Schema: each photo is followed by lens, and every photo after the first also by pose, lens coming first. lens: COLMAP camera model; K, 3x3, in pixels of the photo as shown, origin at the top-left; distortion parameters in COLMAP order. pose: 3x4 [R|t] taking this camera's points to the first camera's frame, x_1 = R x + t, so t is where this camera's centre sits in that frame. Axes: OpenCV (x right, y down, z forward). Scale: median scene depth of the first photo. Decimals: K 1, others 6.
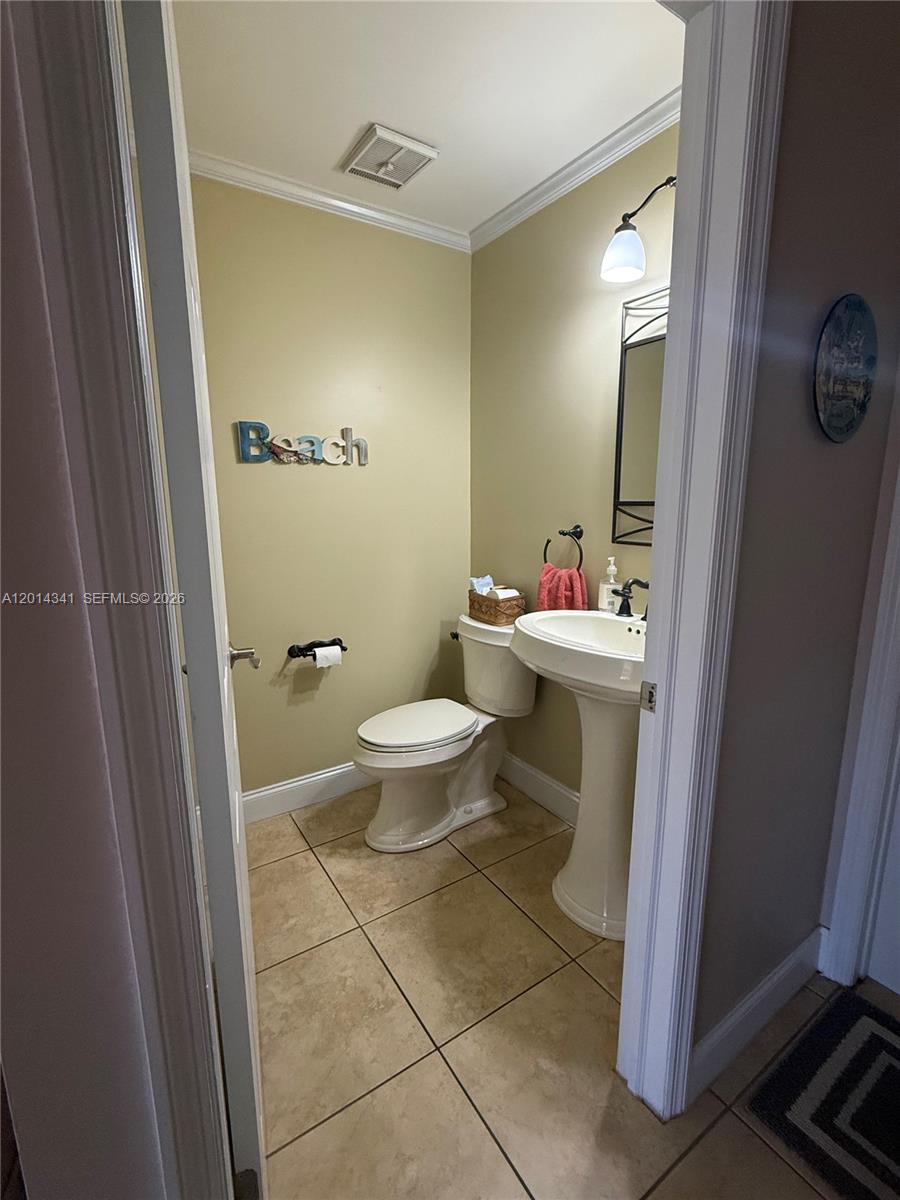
lens RADIAL K [[542.1, 0, 450.0], [0, 542.1, 600.0], [0, 0, 1]] dist [0.000001, 0.000323]
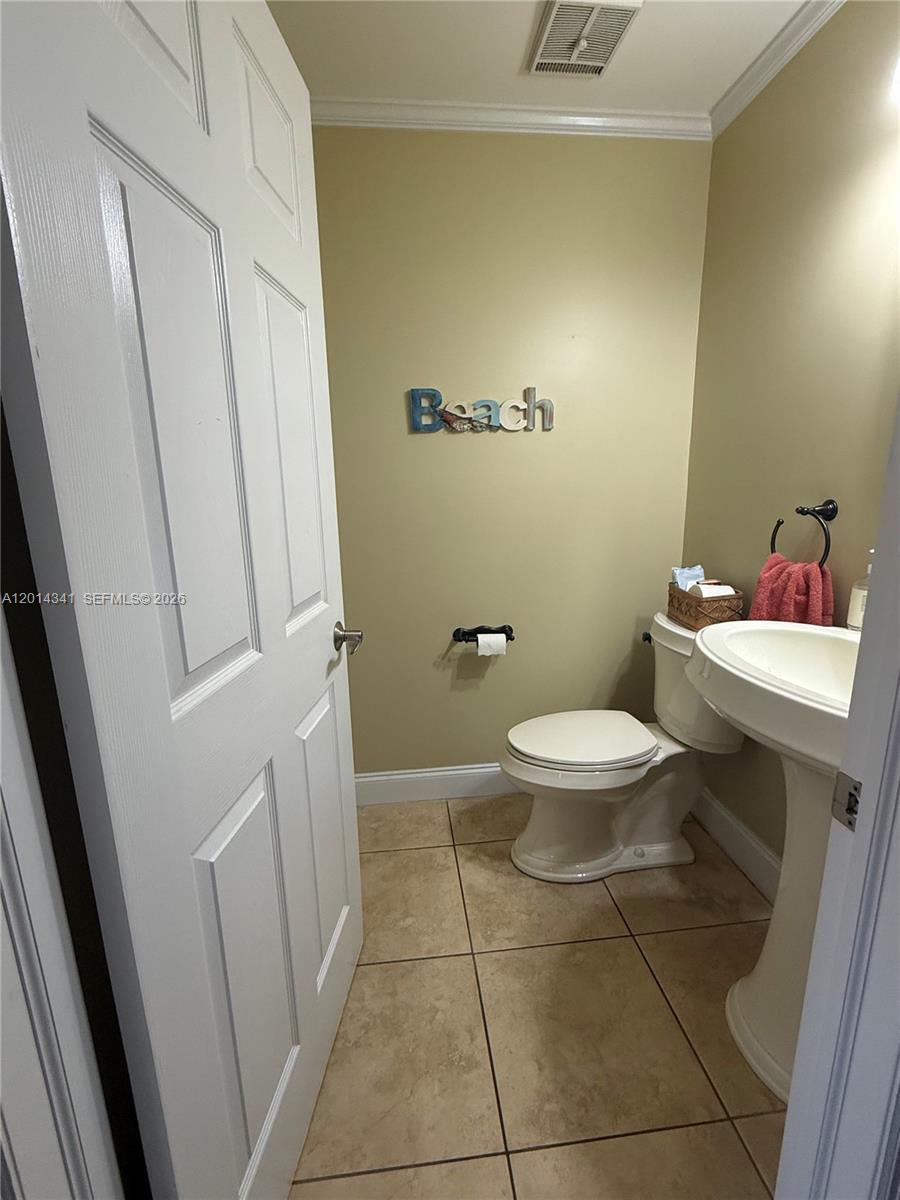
lens RADIAL K [[542.1, 0, 450.0], [0, 542.1, 600.0], [0, 0, 1]] dist [0.000001, 0.000323]
pose [[0.890996, 0.084734, -0.446034, 0.117170], [-0.067369, 0.996229, 0.054681, -0.016242], [0.448985, -0.018672, 0.893344, 0.159996]]
